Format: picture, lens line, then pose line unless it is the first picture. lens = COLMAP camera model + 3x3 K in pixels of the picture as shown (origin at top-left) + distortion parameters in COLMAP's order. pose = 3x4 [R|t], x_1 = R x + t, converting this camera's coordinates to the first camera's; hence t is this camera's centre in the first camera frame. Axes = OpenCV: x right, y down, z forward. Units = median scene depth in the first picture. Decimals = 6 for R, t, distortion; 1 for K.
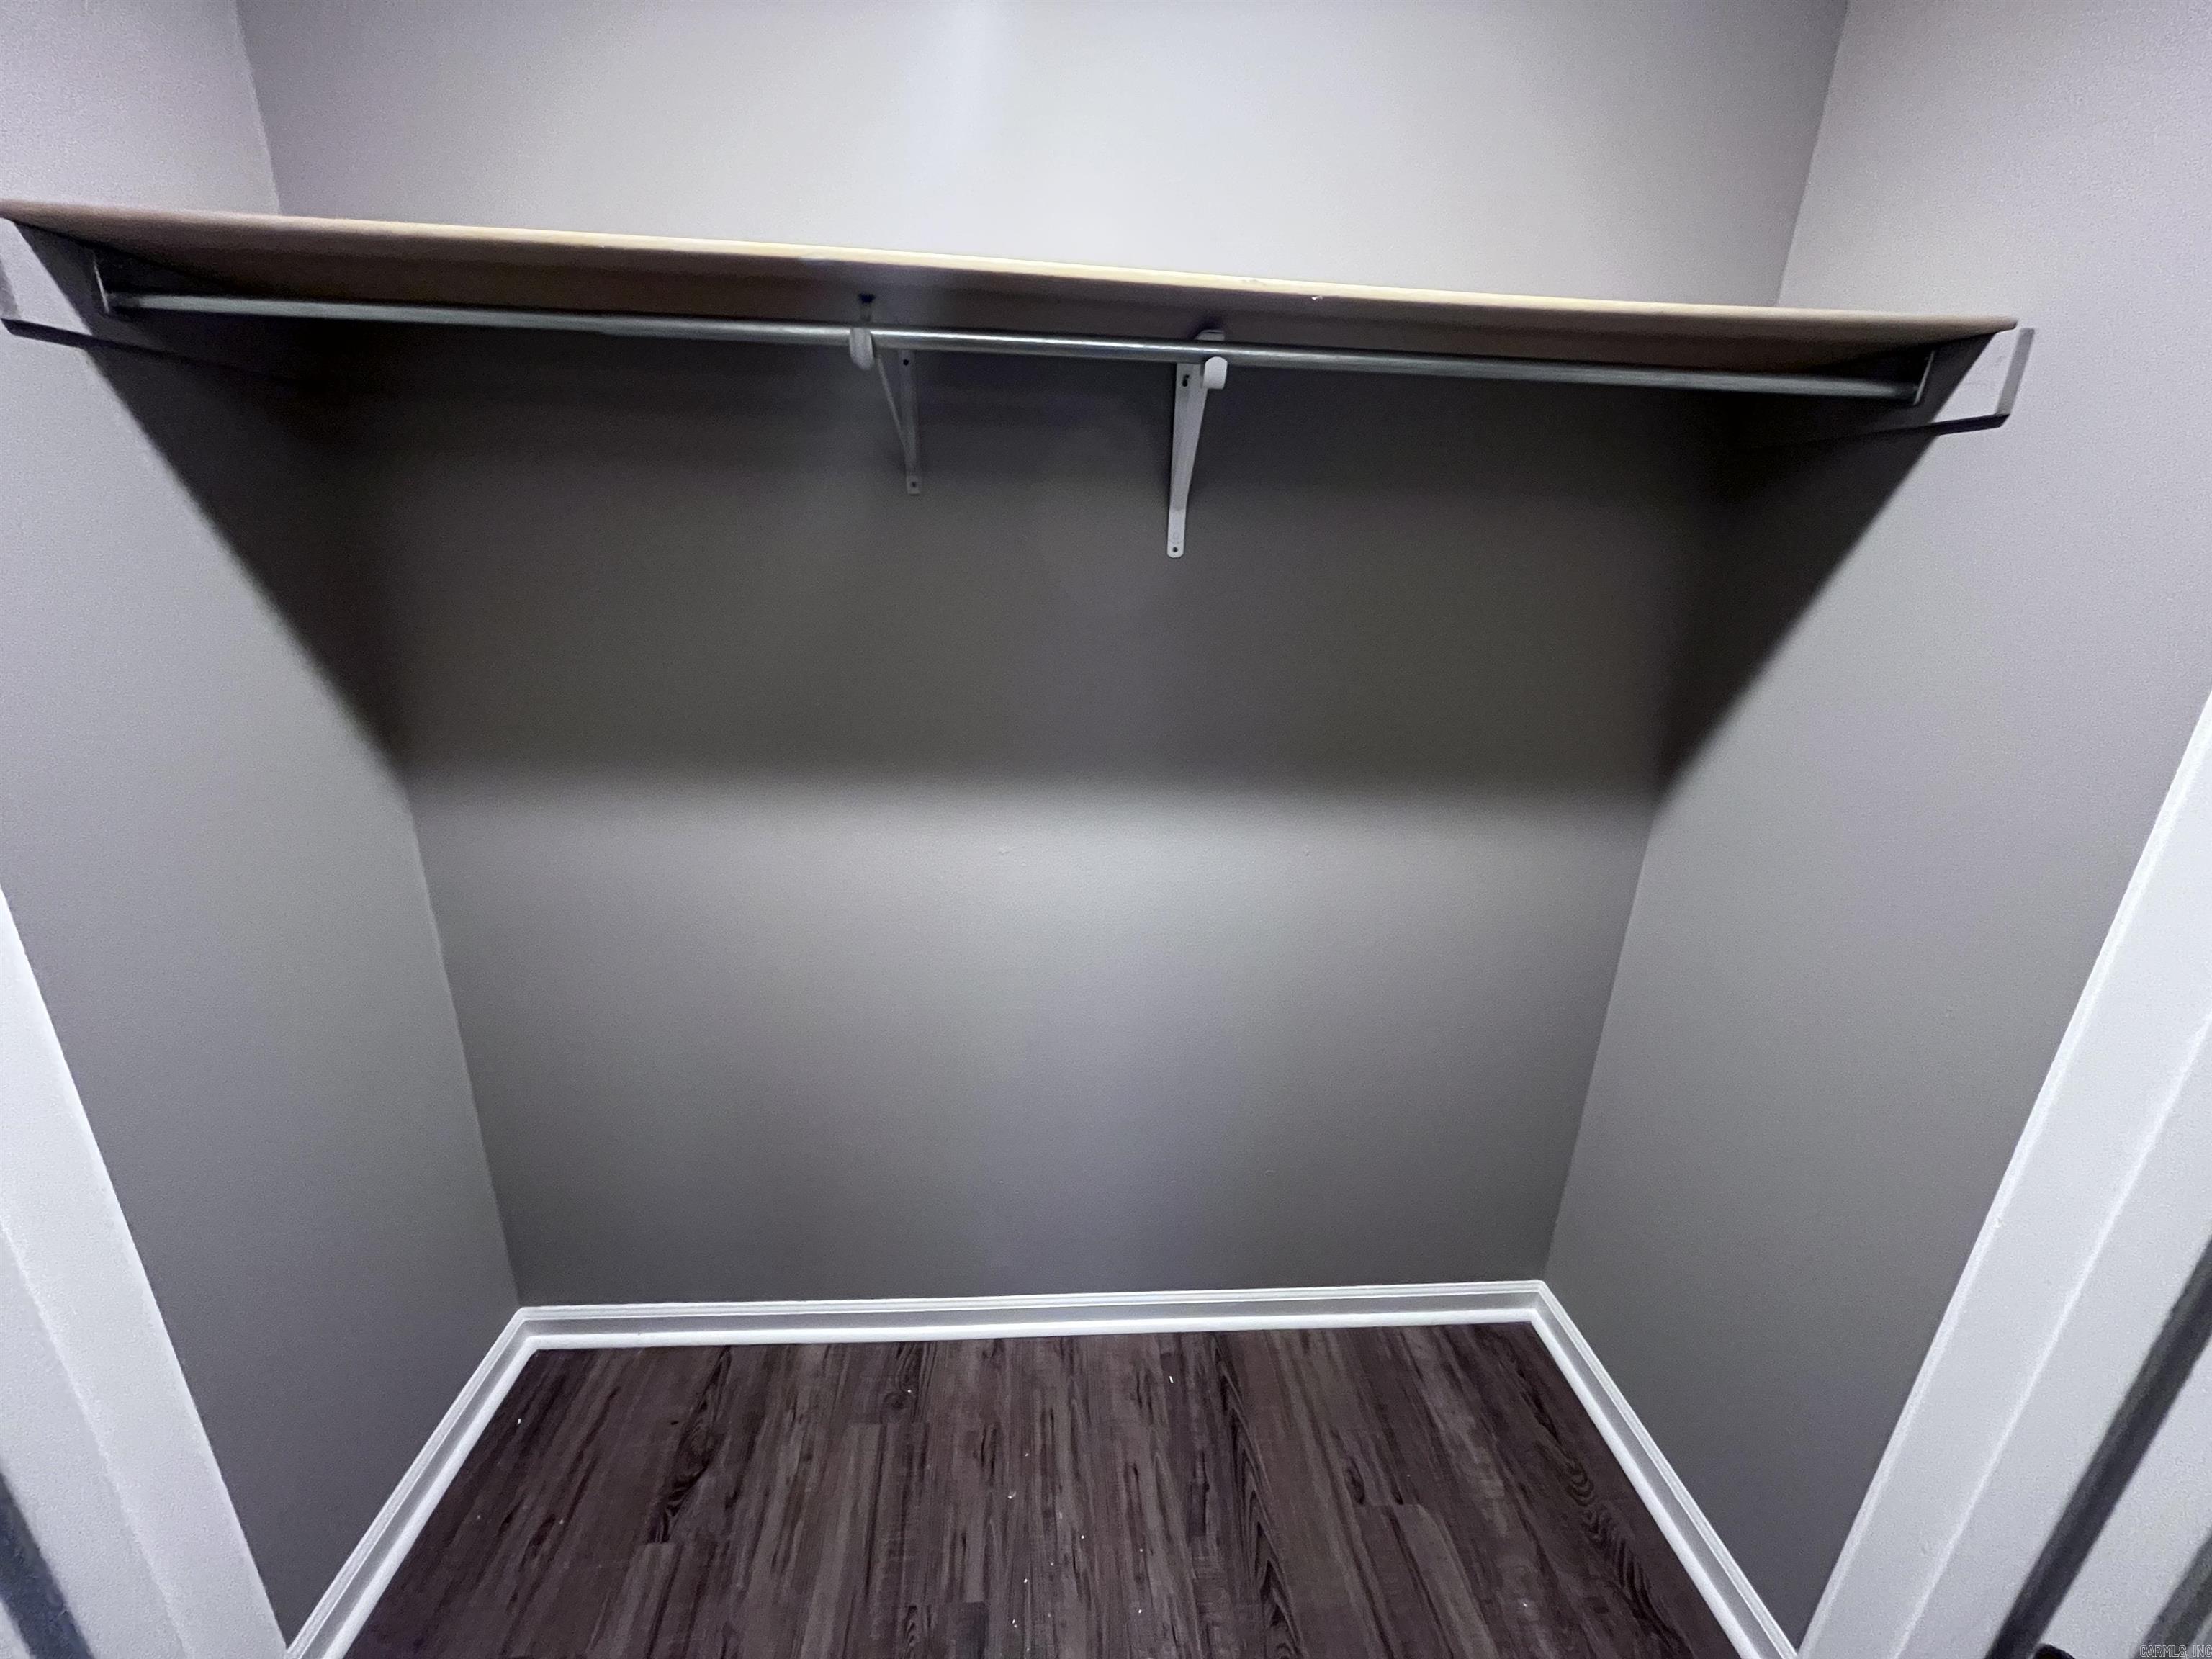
lens RADIAL K [[892.9, 0, 1104.8], [0, 892.9, 829.4], [0, 0, 1]] dist [-0.003127, -0.000029]
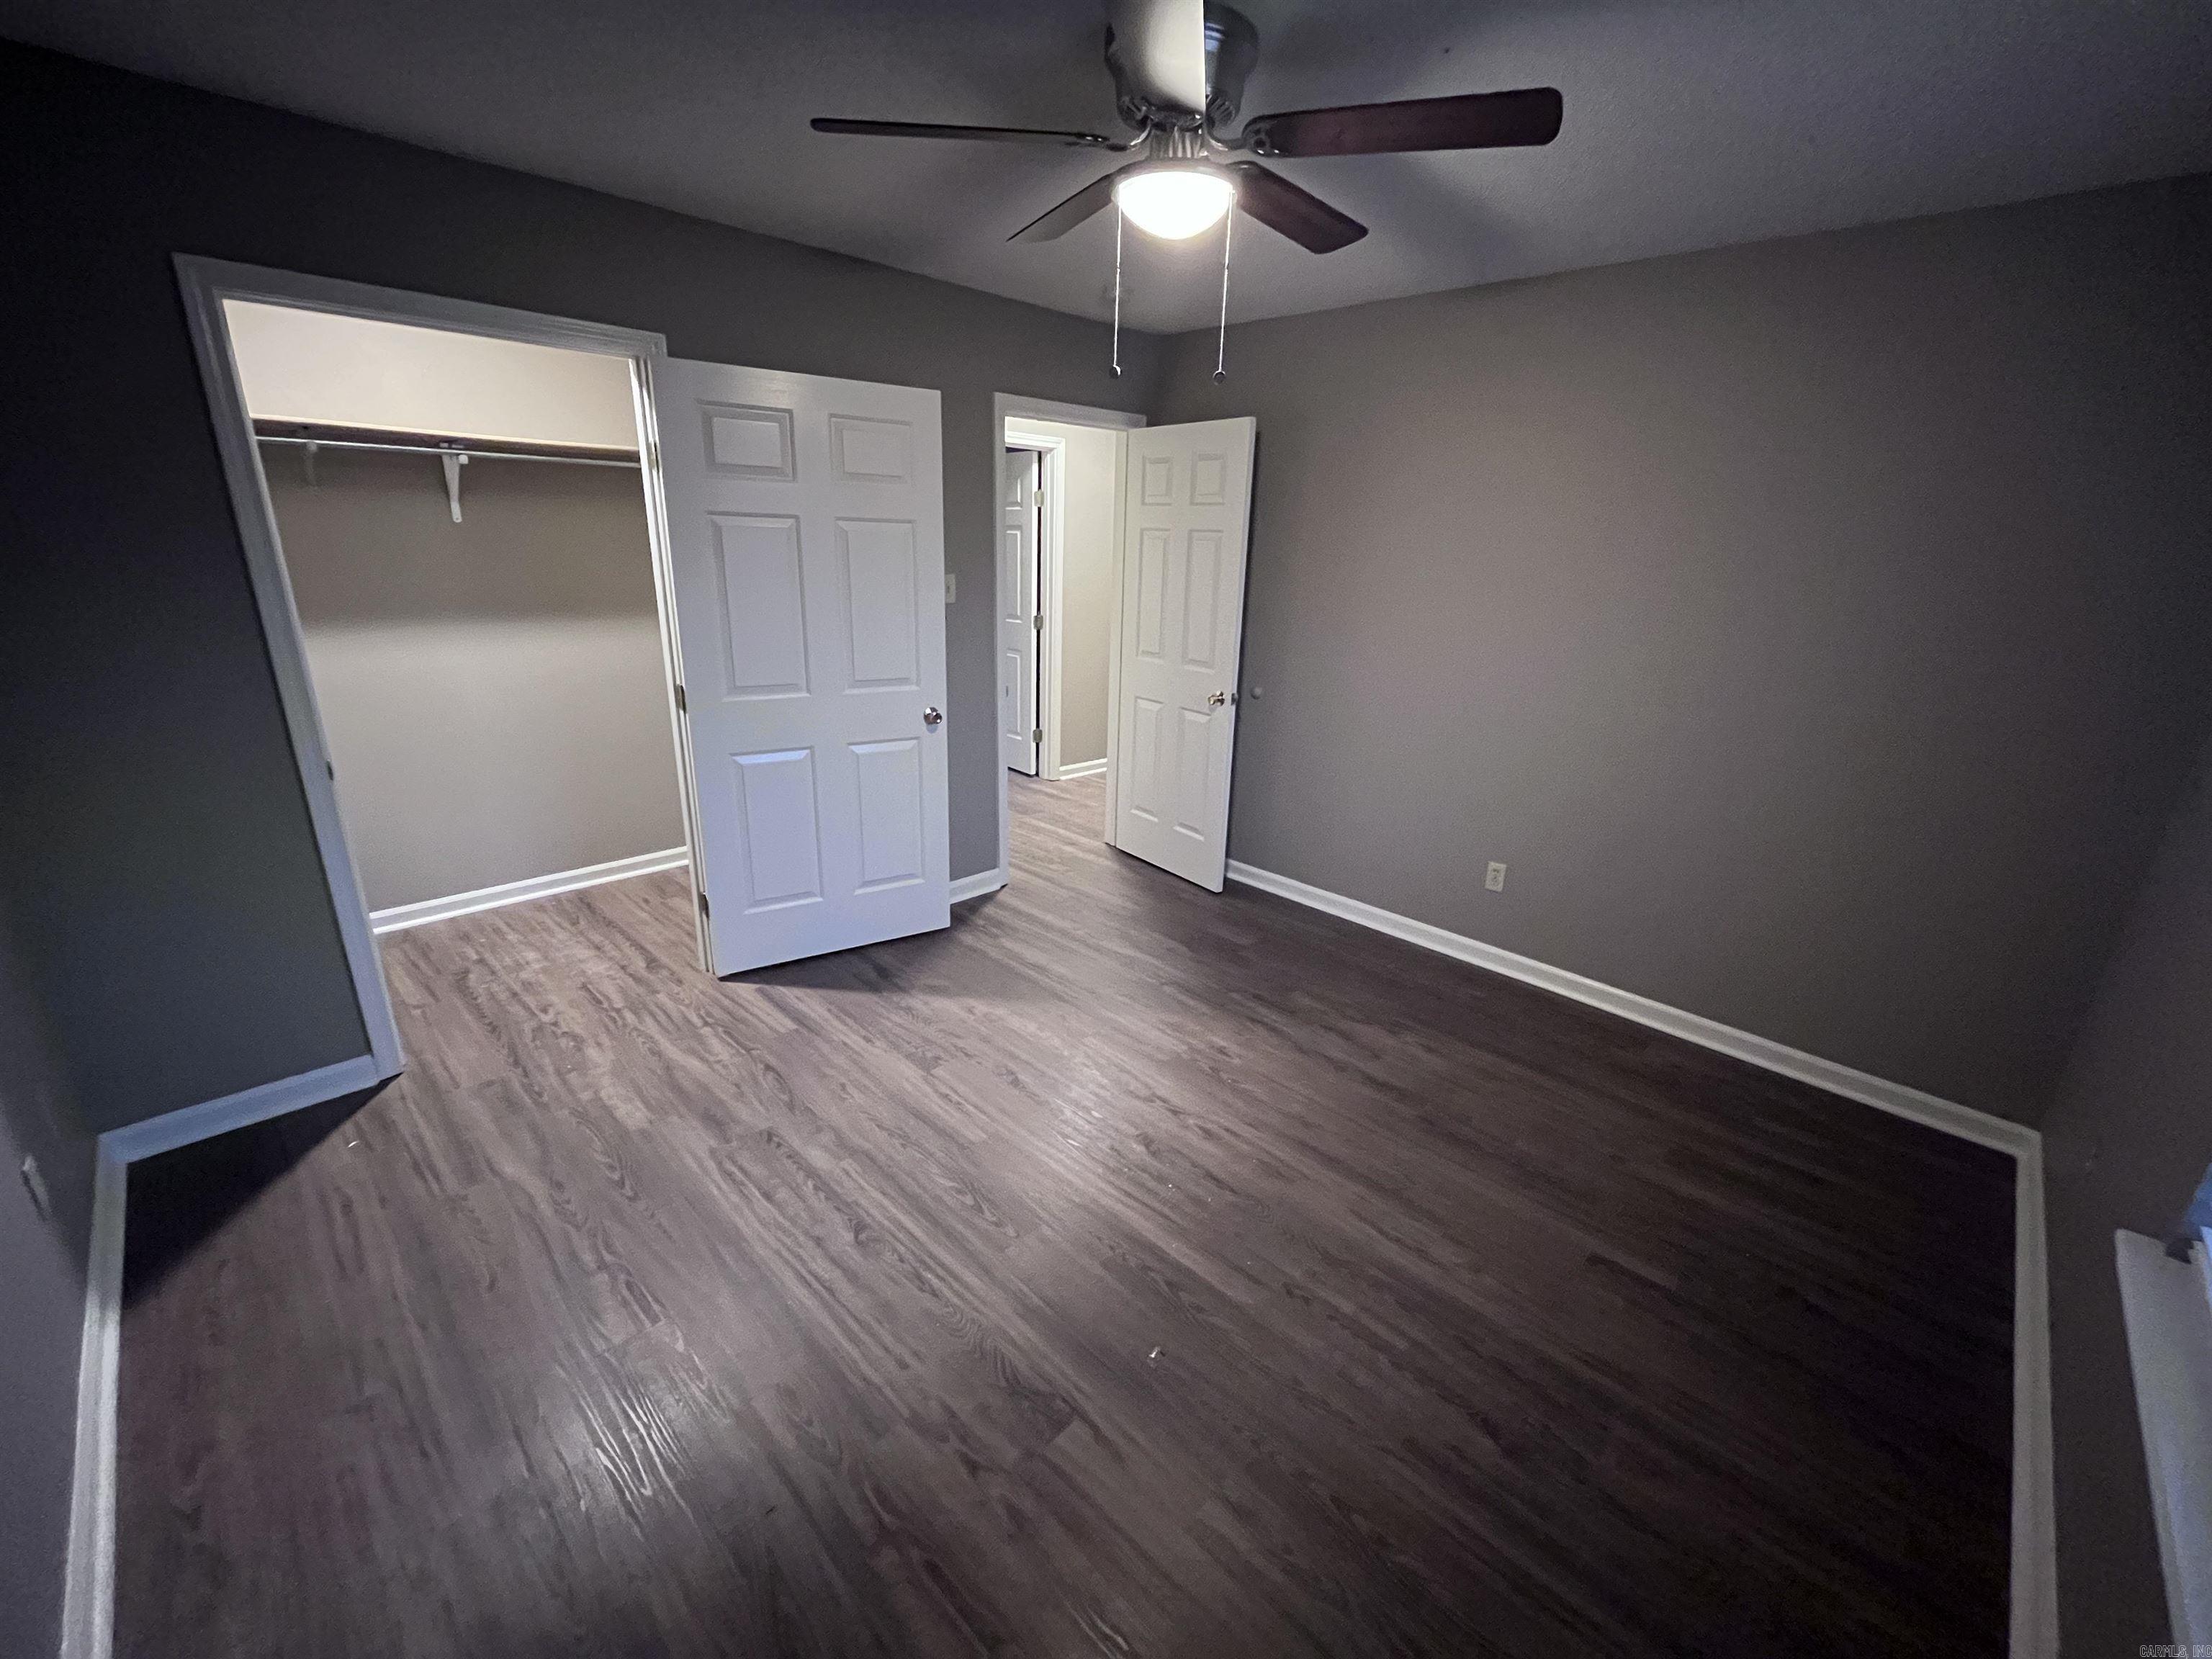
lens RADIAL K [[892.9, 0, 1104.8], [0, 892.9, 829.4], [0, 0, 1]] dist [-0.003127, -0.000029]
pose [[0.752957, -0.216644, 0.621387, -0.292622], [0.206992, 0.974298, 0.088865, 0.677841], [-0.624668, 0.061710, 0.778448, -1.992677]]
